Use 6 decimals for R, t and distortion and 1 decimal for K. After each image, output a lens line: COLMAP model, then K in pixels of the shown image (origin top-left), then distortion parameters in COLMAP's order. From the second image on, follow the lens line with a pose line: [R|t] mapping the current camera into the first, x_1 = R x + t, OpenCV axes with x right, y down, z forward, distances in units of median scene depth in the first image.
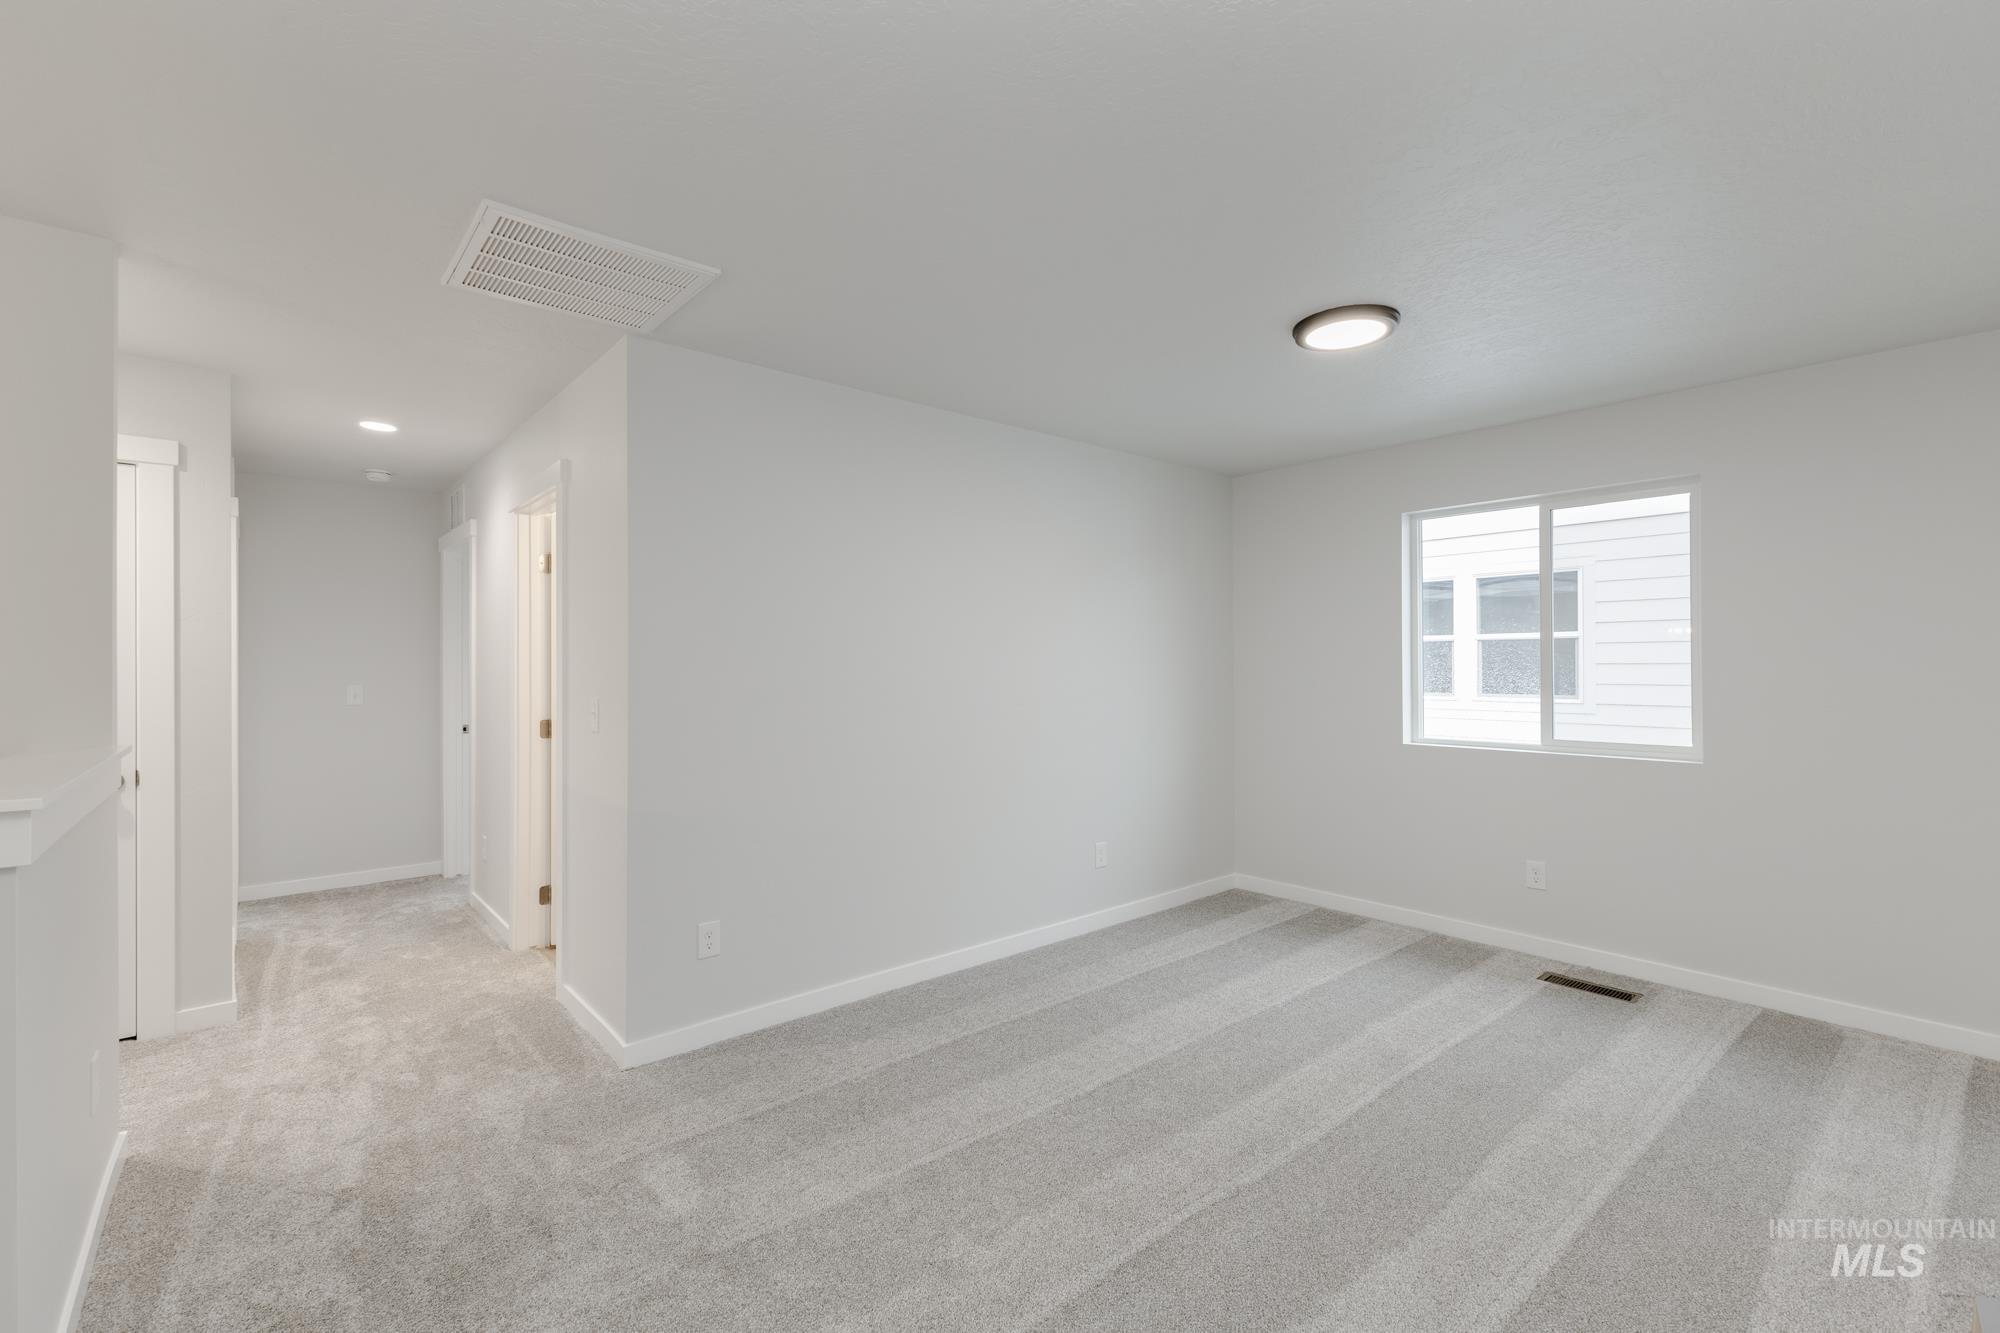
lens RADIAL K [[858.3, 0, 999.4], [0, 858.3, 657.3], [0, 0, 1]] dist [-0.001402, 0.000010]
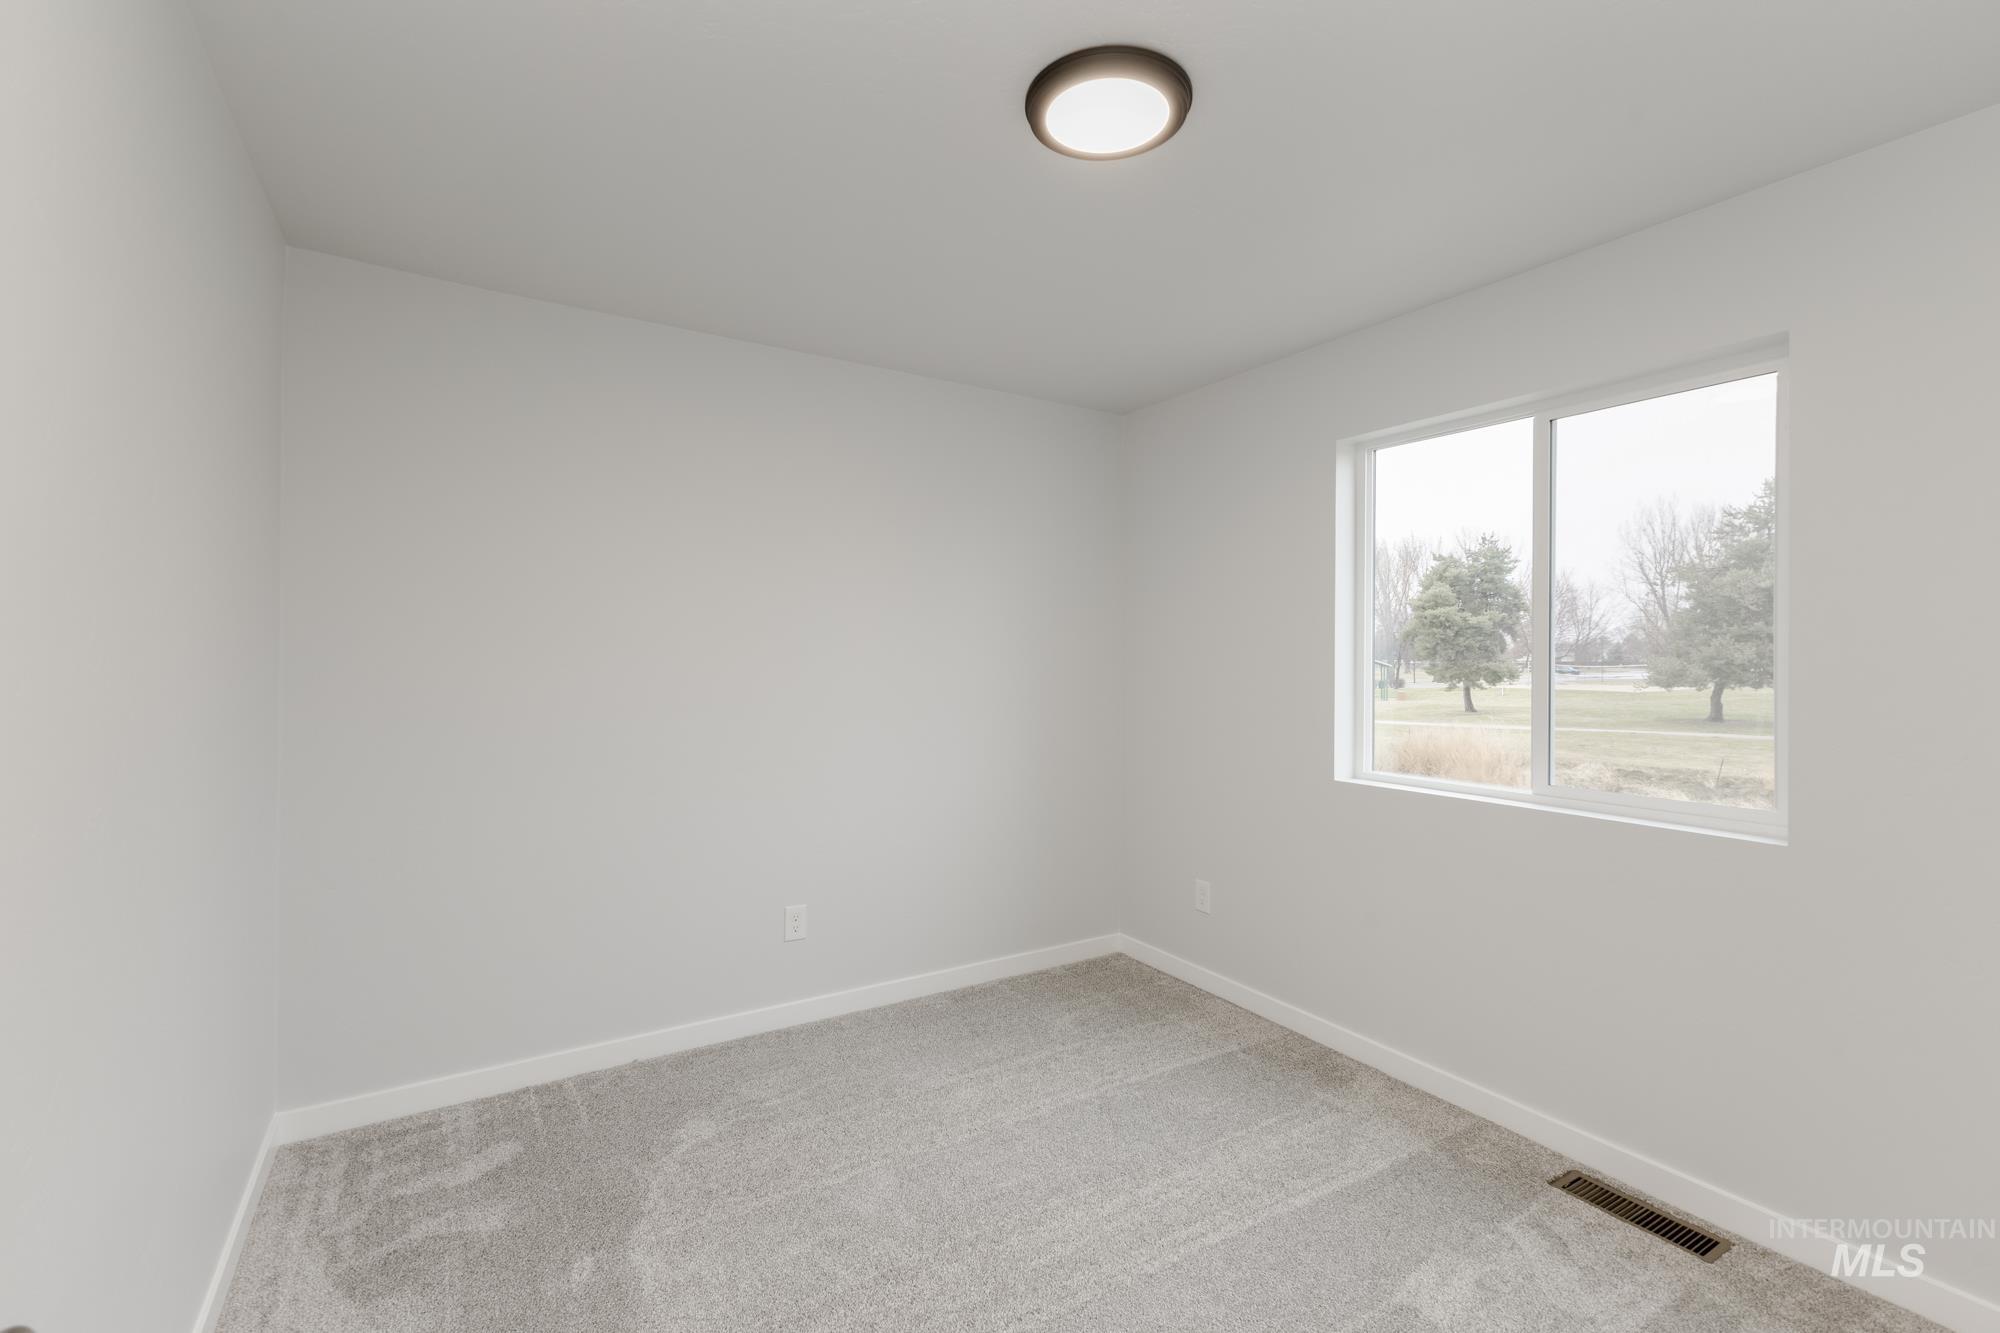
lens RADIAL K [[847.0, 0, 1000.0], [0, 847.0, 666.5], [0, 0, 1]] dist [0.019886, 0.000053]
pose [[0.988914, 0.016679, -0.147552, 0.298032], [-0.013918, 0.999709, 0.019722, 0.005228], [0.147837, -0.017450, 0.988858, 0.268848]]
